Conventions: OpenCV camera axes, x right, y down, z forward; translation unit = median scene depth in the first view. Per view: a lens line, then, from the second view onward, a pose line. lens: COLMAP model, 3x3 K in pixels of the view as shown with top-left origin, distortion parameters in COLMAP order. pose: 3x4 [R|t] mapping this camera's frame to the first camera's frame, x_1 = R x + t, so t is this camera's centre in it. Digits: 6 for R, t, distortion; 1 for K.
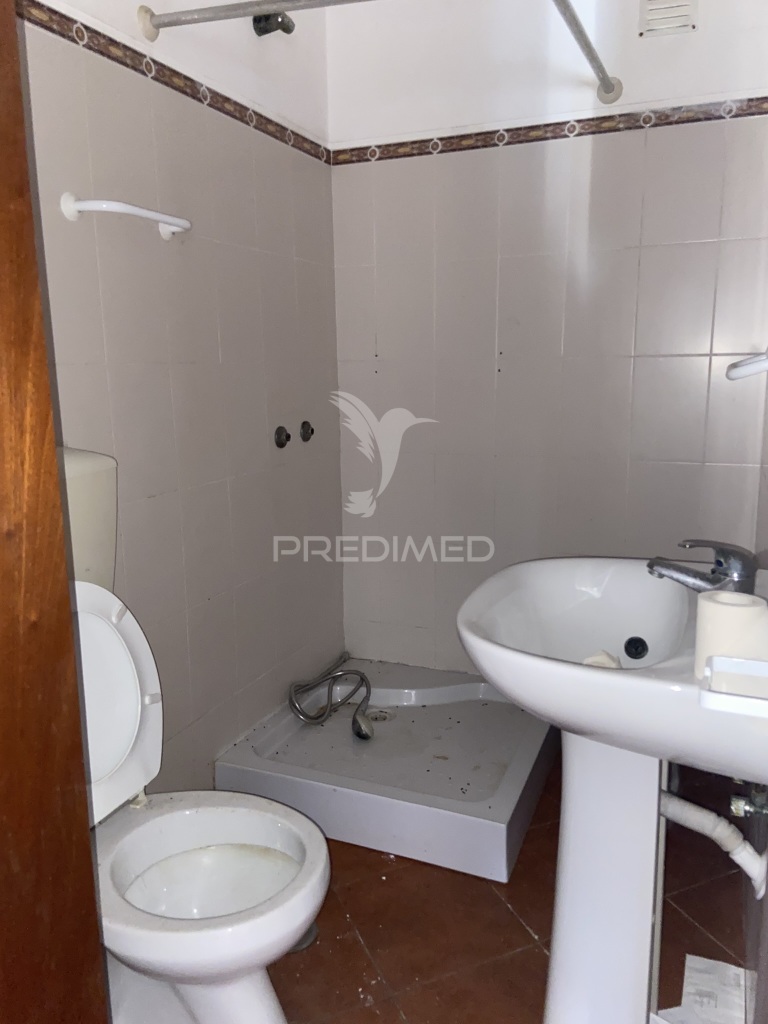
lens RADIAL K [[787.3, 0, 383.2], [0, 787.3, 514.4], [0, 0, 1]] dist [0.082990, -0.115872]
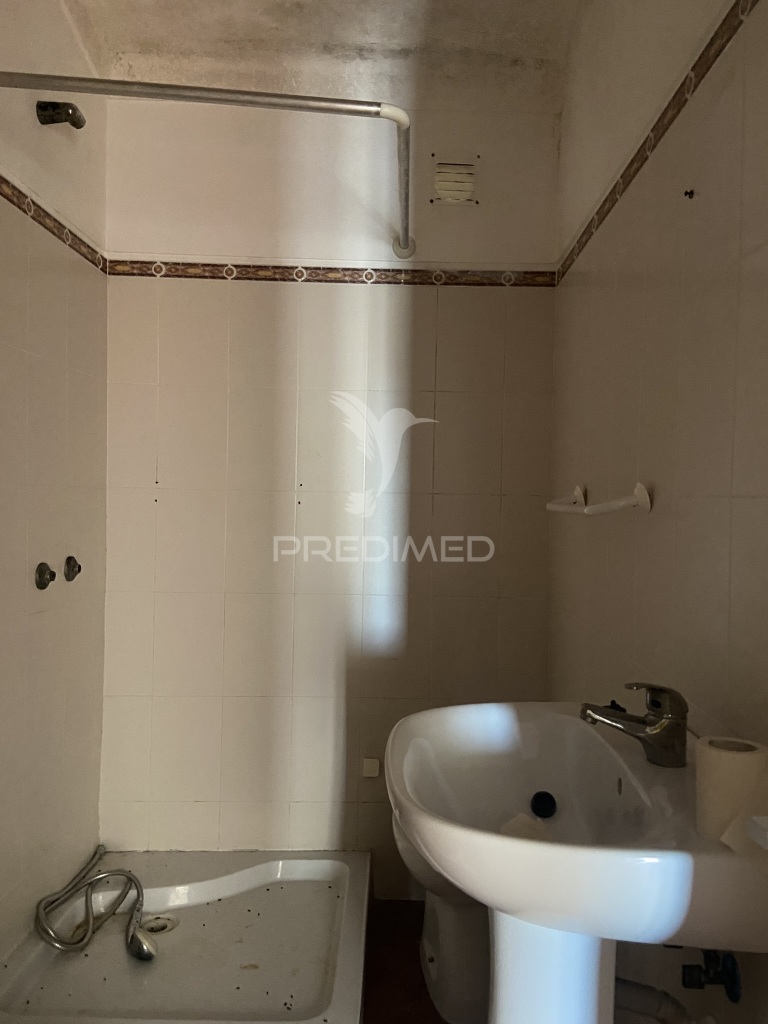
lens RADIAL K [[787.3, 0, 384.3], [0, 787.3, 511.0], [0, 0, 1]] dist [0.082990, -0.115872]
pose [[0.913978, 0.026663, 0.404887, -0.142036], [0.047572, 0.983916, -0.172180, -0.006569], [-0.402966, 0.176630, 0.898009, 0.118531]]
